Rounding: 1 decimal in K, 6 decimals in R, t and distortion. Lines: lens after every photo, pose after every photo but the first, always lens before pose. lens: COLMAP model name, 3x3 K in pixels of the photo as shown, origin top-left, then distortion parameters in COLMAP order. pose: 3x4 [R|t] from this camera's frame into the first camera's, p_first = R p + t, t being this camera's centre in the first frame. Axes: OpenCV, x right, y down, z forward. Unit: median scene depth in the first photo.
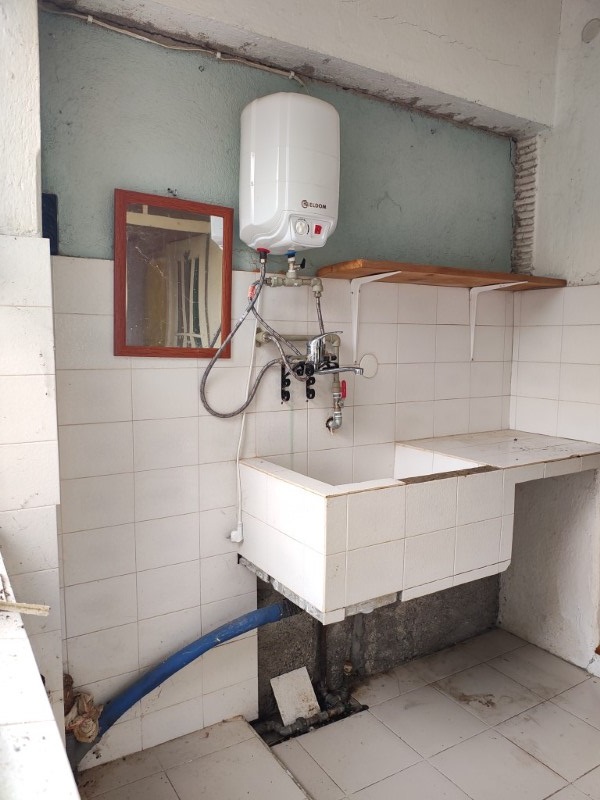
lens RADIAL K [[589.7, 0, 300.0], [0, 589.7, 400.0], [0, 0, 1]] dist [0.072061, -0.142277]
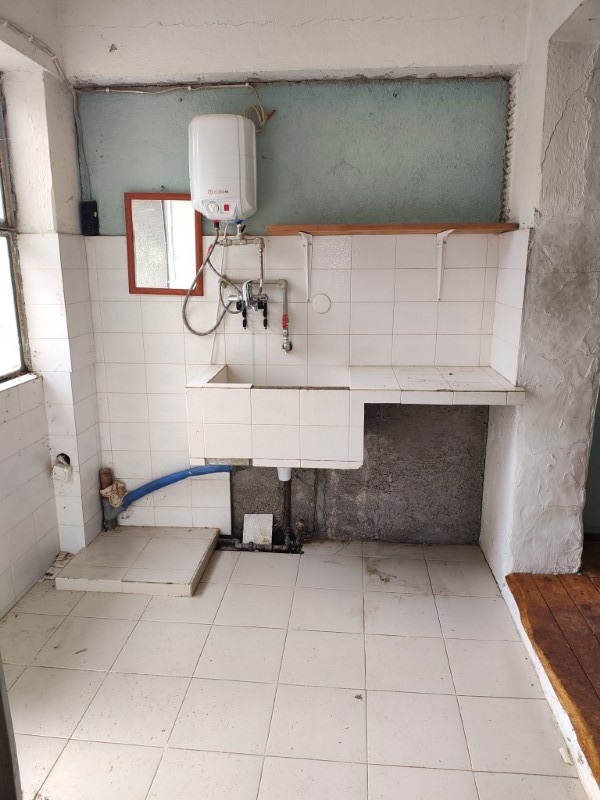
lens RADIAL K [[589.7, 0, 300.0], [0, 589.7, 400.0], [0, 0, 1]] dist [0.072061, -0.142277]
pose [[0.795648, 0.130125, -0.591618, 0.942571], [-0.049743, 0.987392, 0.150277, -0.044746], [0.603714, -0.090139, 0.792089, -0.067194]]
